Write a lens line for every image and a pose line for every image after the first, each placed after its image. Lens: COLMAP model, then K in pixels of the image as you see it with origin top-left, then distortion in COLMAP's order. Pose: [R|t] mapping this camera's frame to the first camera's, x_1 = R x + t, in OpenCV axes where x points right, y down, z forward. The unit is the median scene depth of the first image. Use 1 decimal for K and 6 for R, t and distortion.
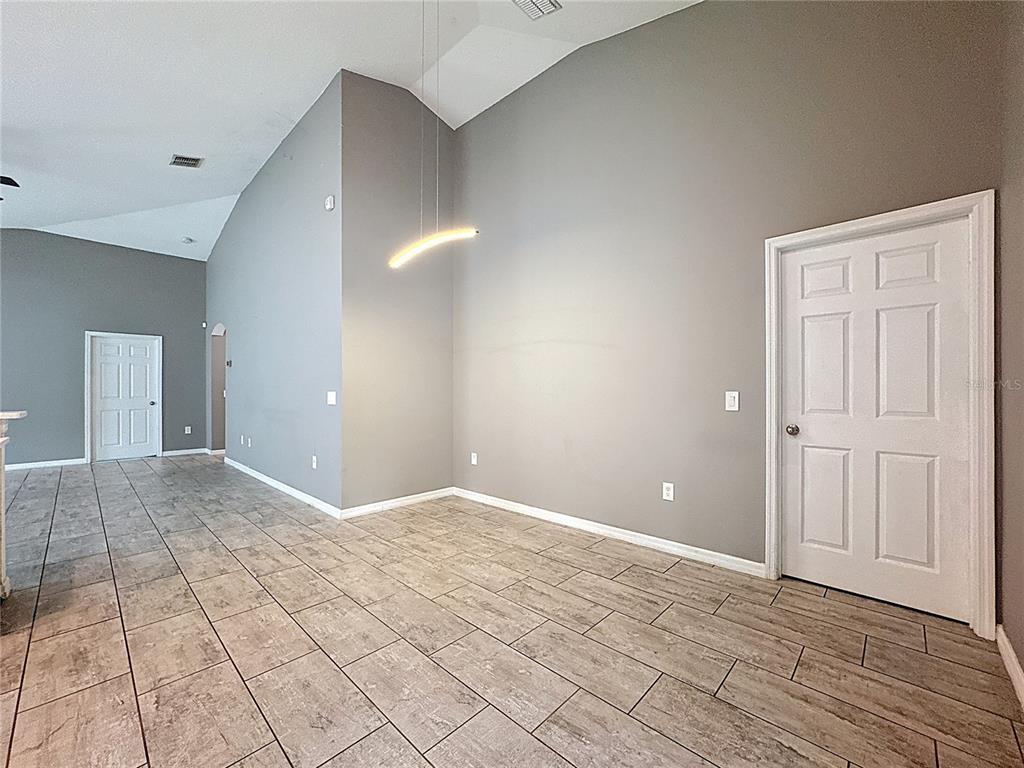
lens RADIAL K [[417.7, 0, 513.1], [0, 417.7, 390.2], [0, 0, 1]] dist [-0.009598, 0.004687]
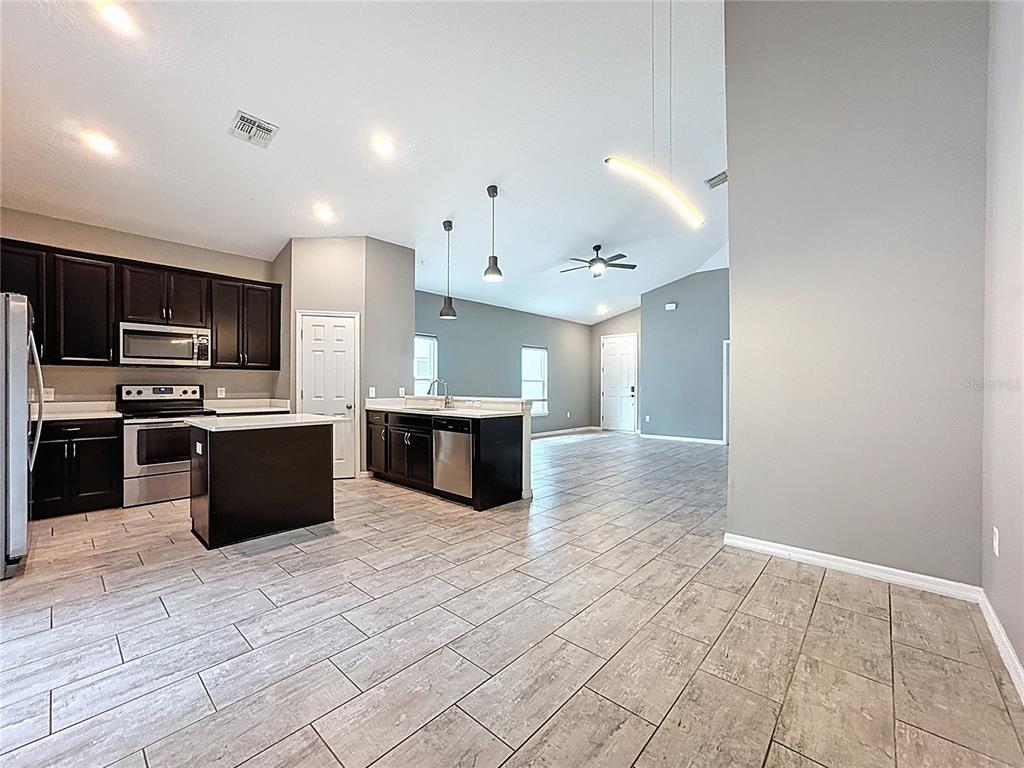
lens RADIAL K [[417.7, 0, 504.8], [0, 417.7, 388.0], [0, 0, 1]] dist [-0.009598, 0.004687]
pose [[0.022594, 0.000629, -0.999745, 0.441939], [0.000653, 1.000000, 0.000643, 0.000920], [0.999745, -0.000667, 0.022593, 0.600433]]
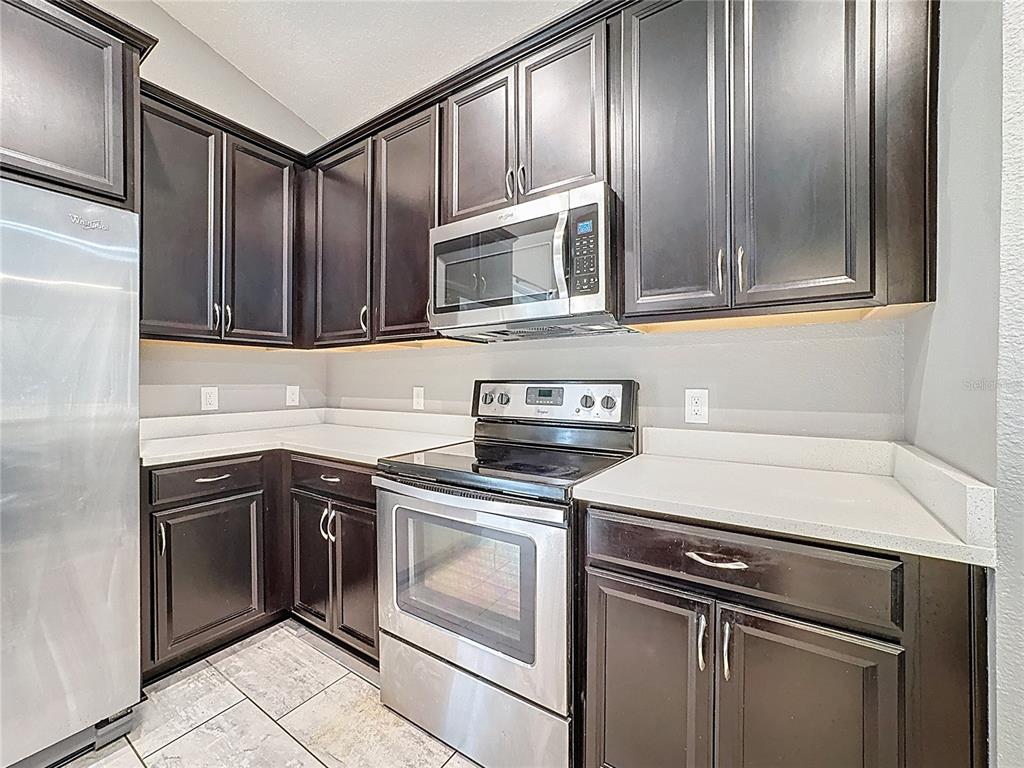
lens RADIAL K [[417.7, 0, 508.5], [0, 417.7, 384.1], [0, 0, 1]] dist [-0.009598, 0.004687]
pose [[-0.983095, -0.008435, -0.182903, -0.810640], [-0.007924, 0.999962, -0.003522, -0.002672], [0.182926, -0.002013, -0.983125, 0.014273]]
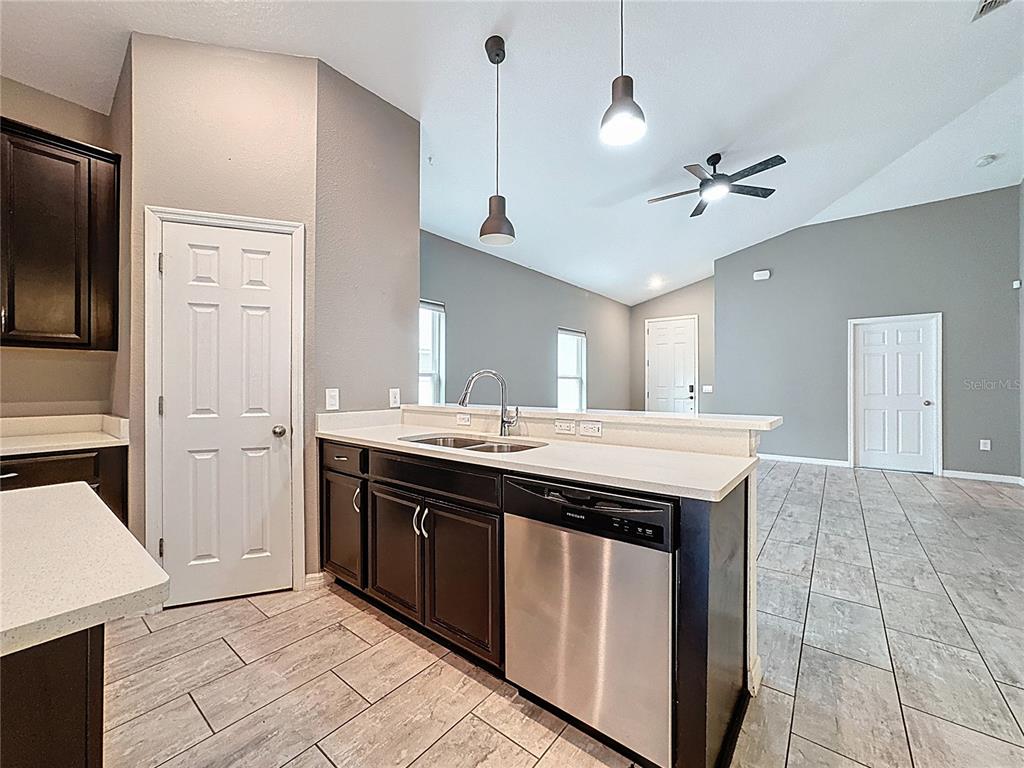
lens RADIAL K [[417.7, 0, 510.5], [0, 417.7, 385.1], [0, 0, 1]] dist [-0.009598, 0.004687]
pose [[0.093051, -0.003640, -0.995655, -0.399865], [0.003070, 0.999990, -0.003369, -0.003388], [0.995657, -0.002743, 0.093061, 0.375202]]
